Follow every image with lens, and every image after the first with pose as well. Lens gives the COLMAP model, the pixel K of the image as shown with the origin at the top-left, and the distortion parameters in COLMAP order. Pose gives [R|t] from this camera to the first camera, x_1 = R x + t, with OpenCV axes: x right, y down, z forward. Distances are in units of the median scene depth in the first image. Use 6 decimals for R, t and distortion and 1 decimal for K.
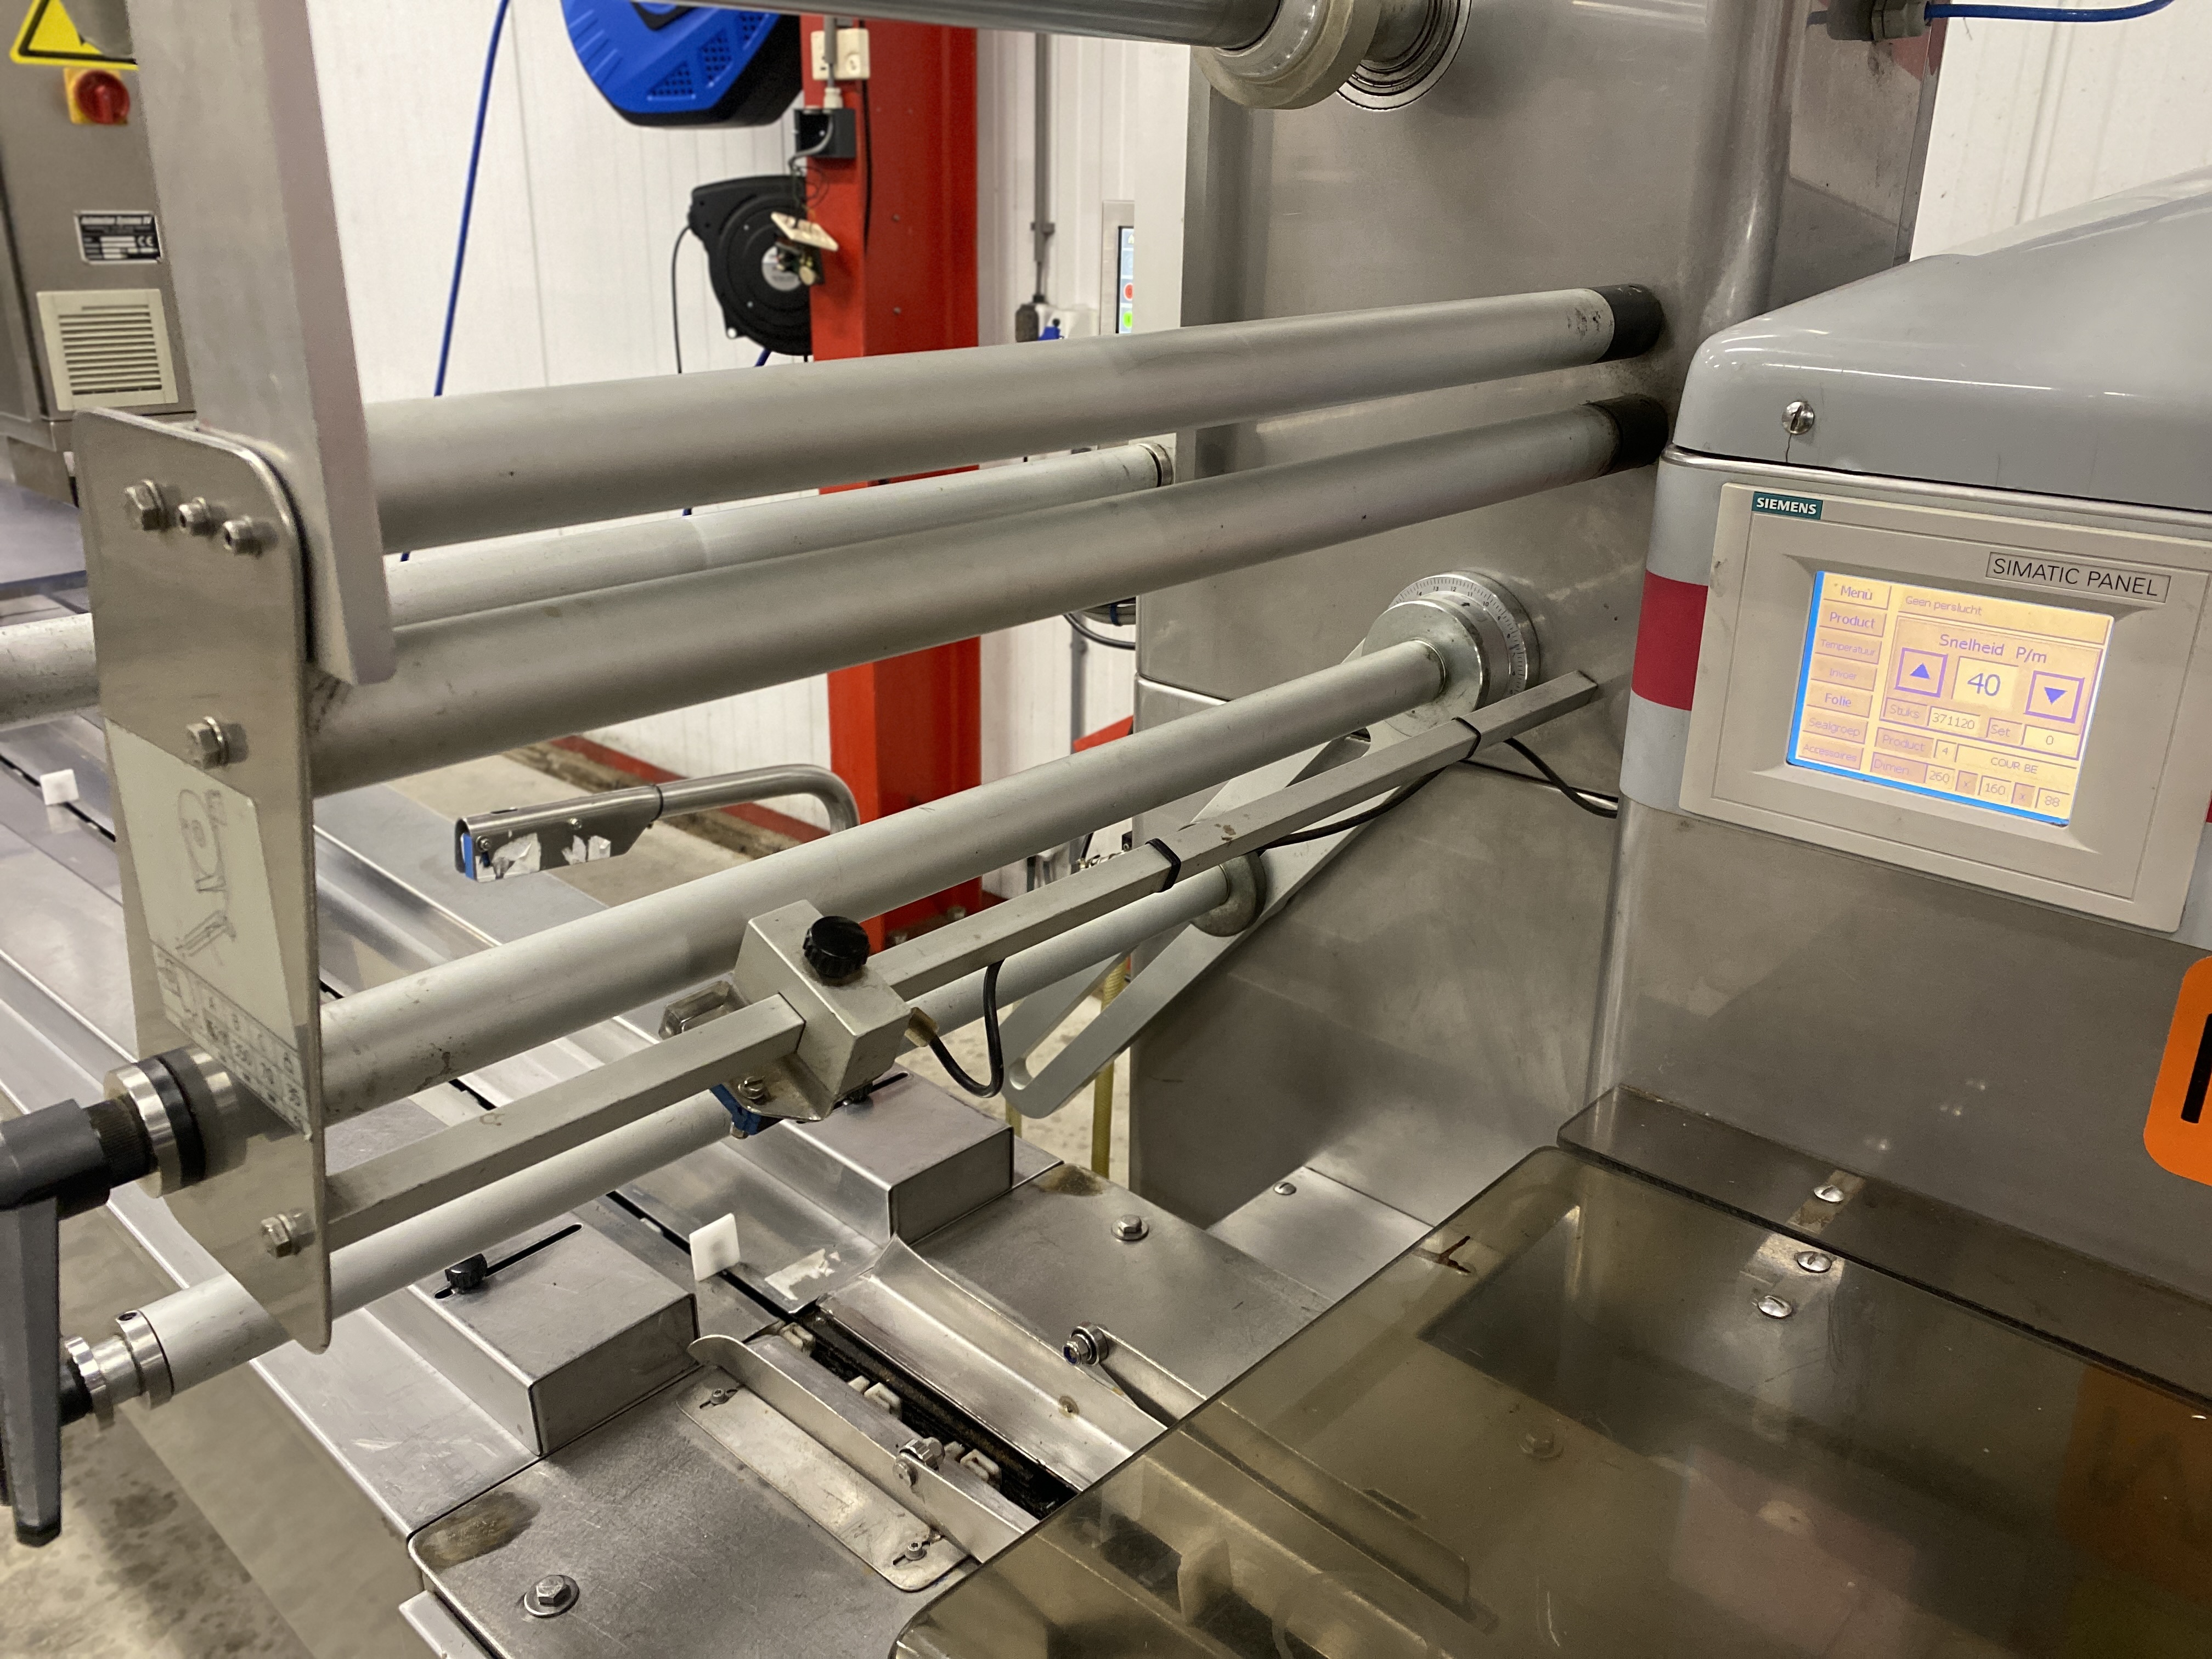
lens RADIAL K [[1717.9, 0, 1111.2], [0, 1717.9, 819.4], [0, 0, 1]] dist [0.021139, -0.018527]
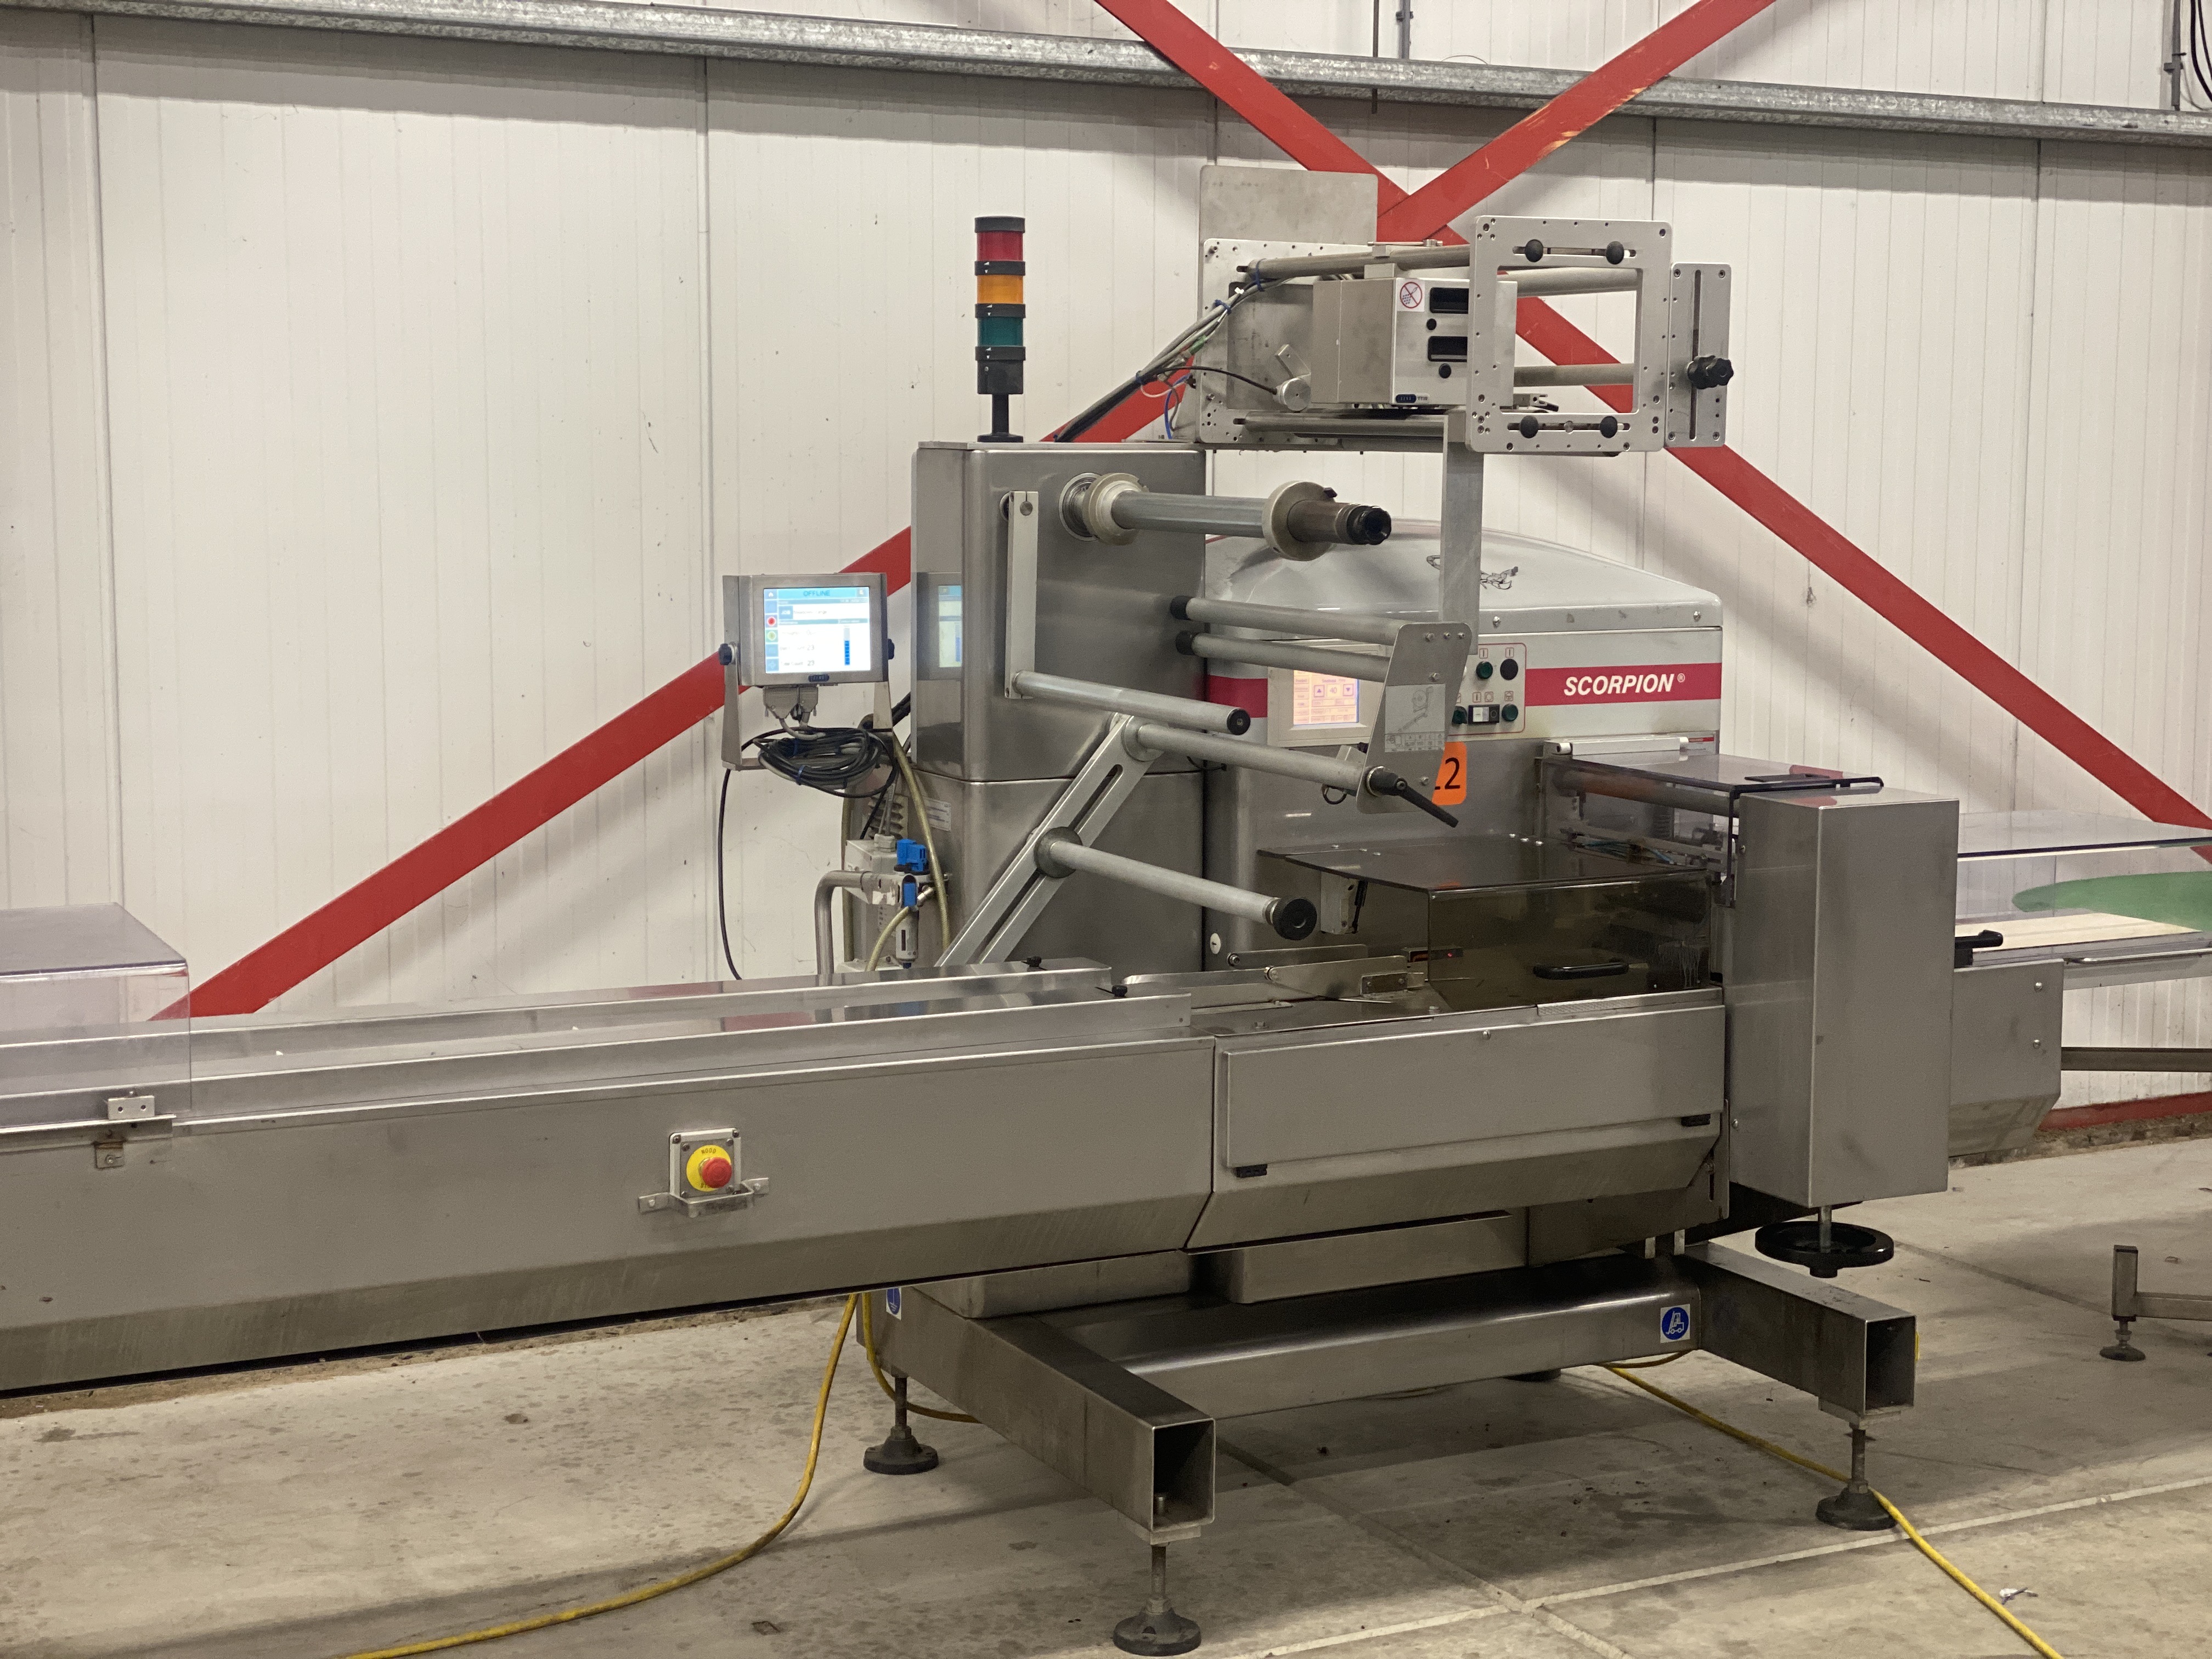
lens RADIAL K [[3267.0, 0, 1111.7], [0, 3267.0, 812.6], [0, 0, 1]] dist [0.145427, -0.141333]
pose [[0.345314, -0.115623, 0.931337, -5.475672], [0.327765, 0.944750, -0.004238, 0.037415], [-0.879391, 0.306723, 0.364133, -0.930192]]
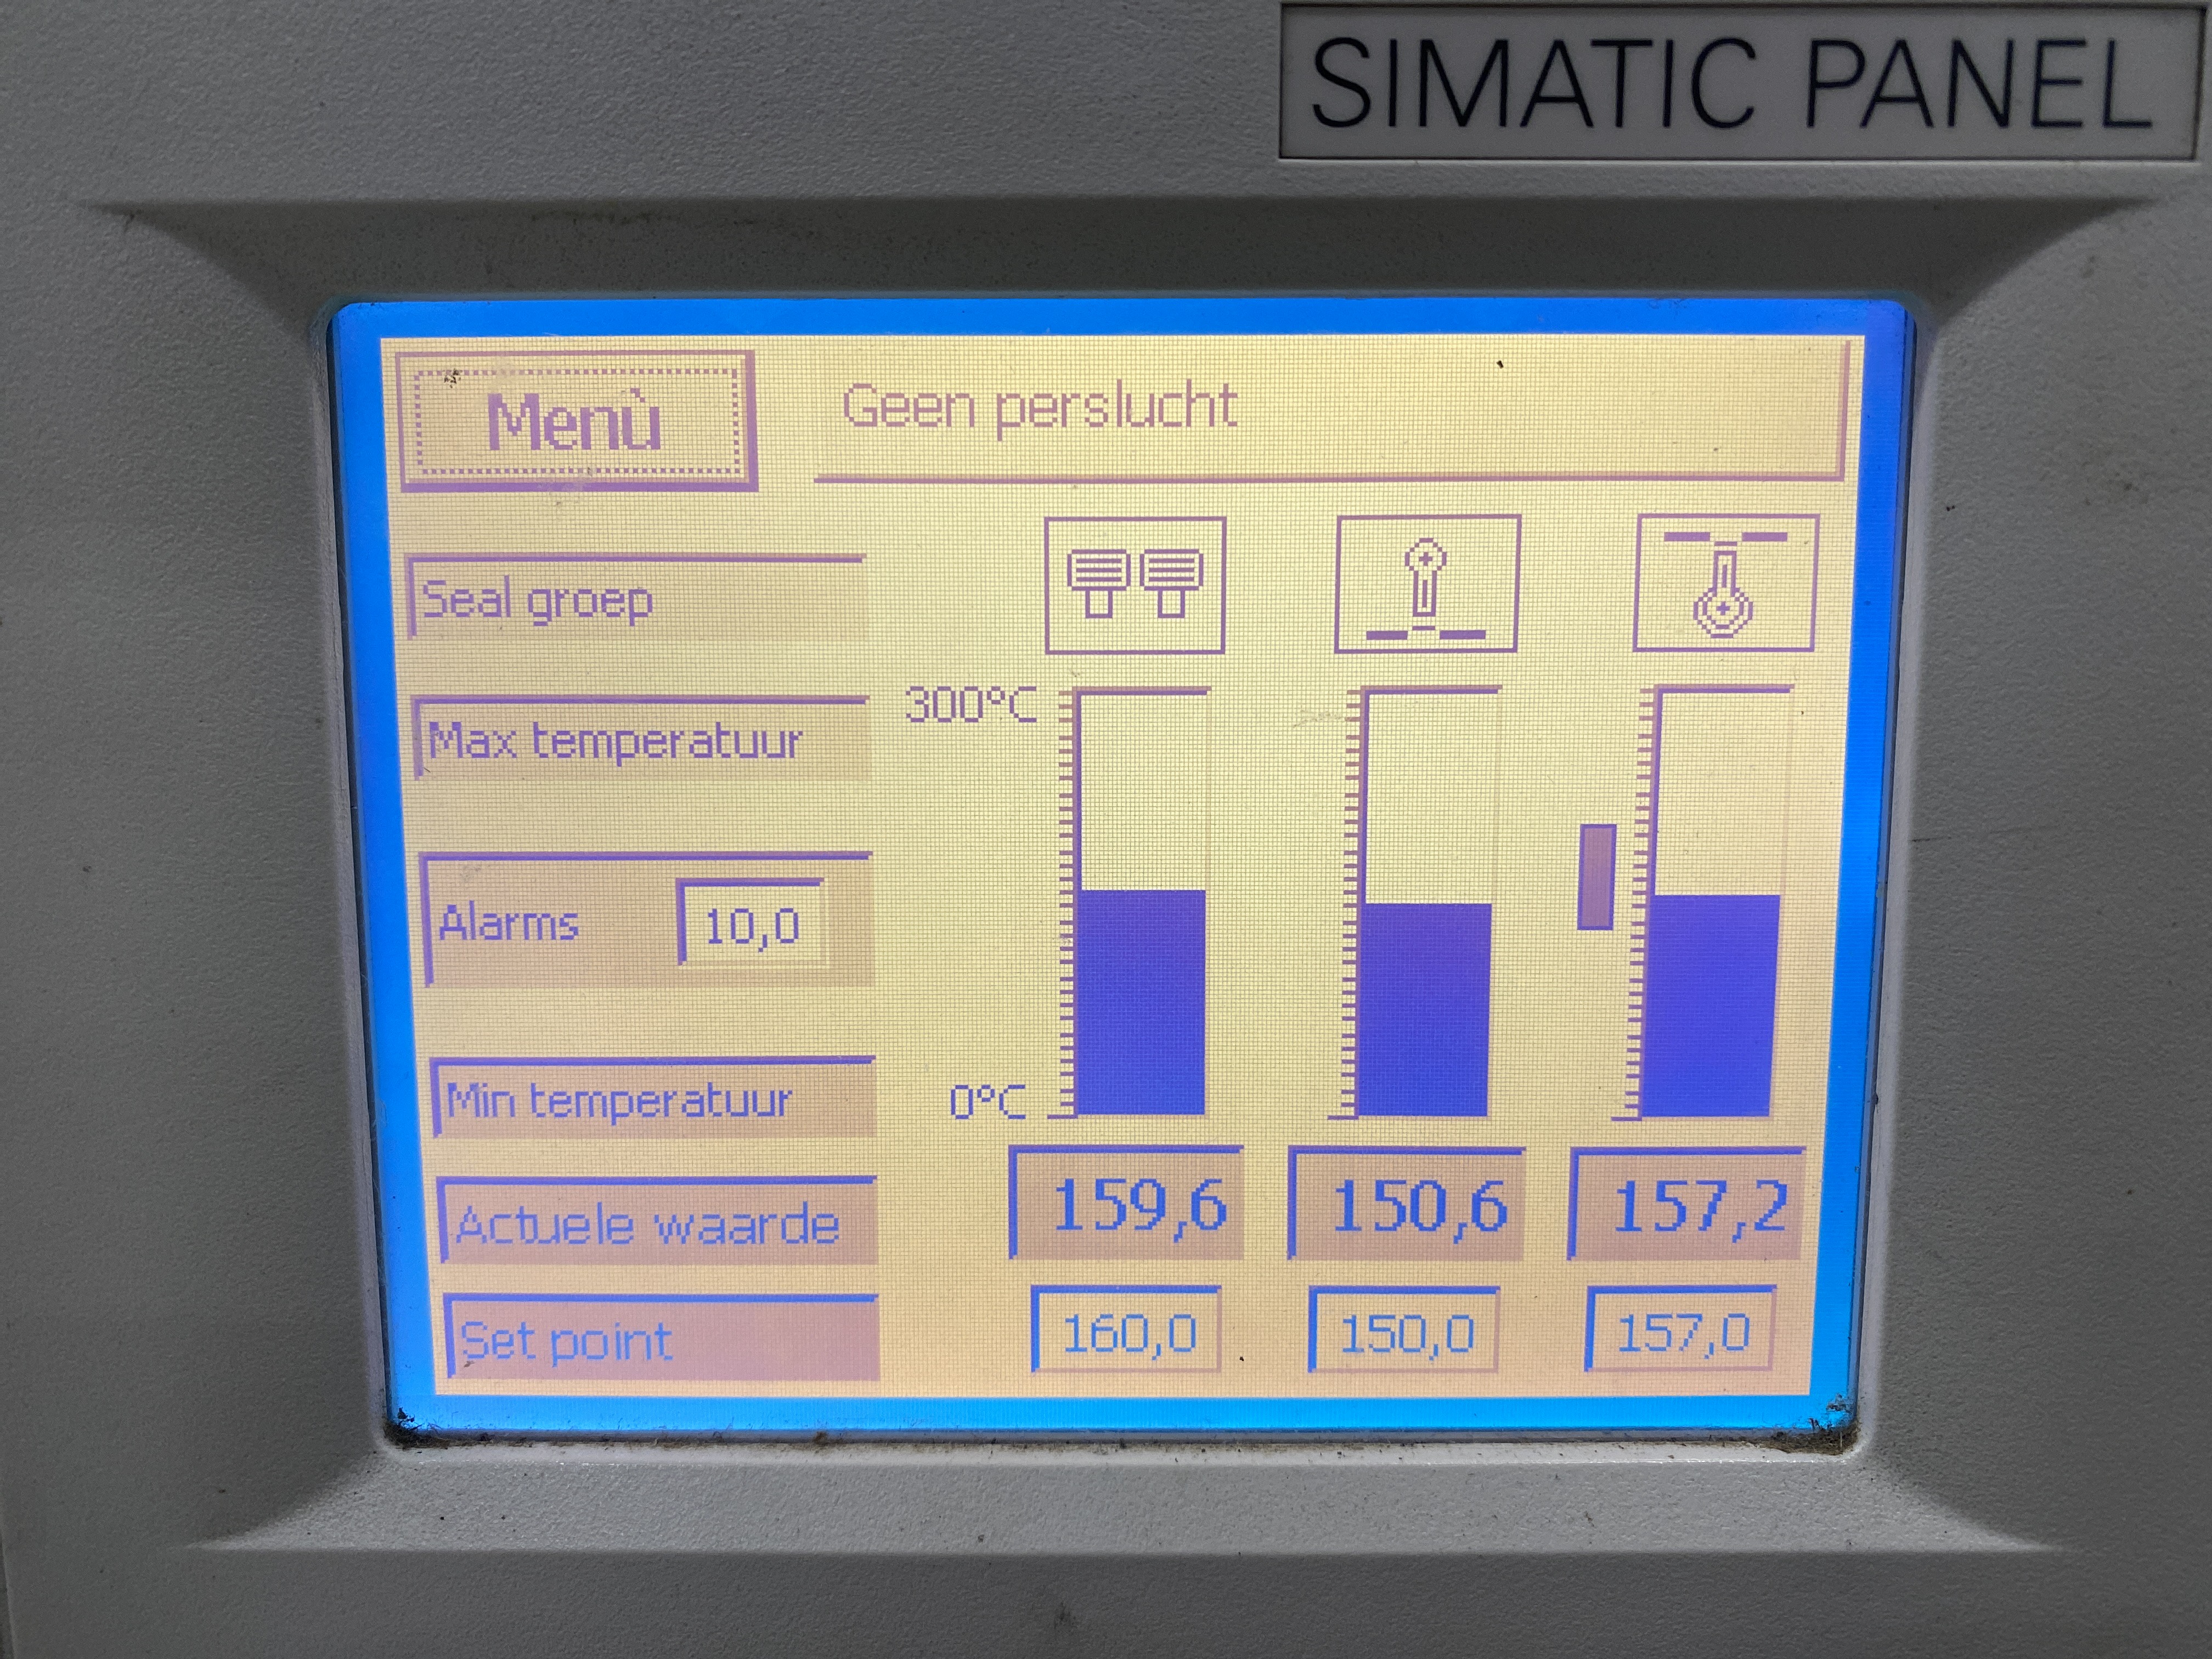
lens RADIAL K [[1690.7, 0, 1103.4], [0, 1690.7, 819.2], [0, 0, 1]] dist [0.062674, -0.100320]
pose [[0.738709, -0.094802, 0.667325, 0.319419], [0.244315, 0.960391, -0.134014, -0.050027], [-0.628188, 0.262034, 0.732611, 0.771819]]
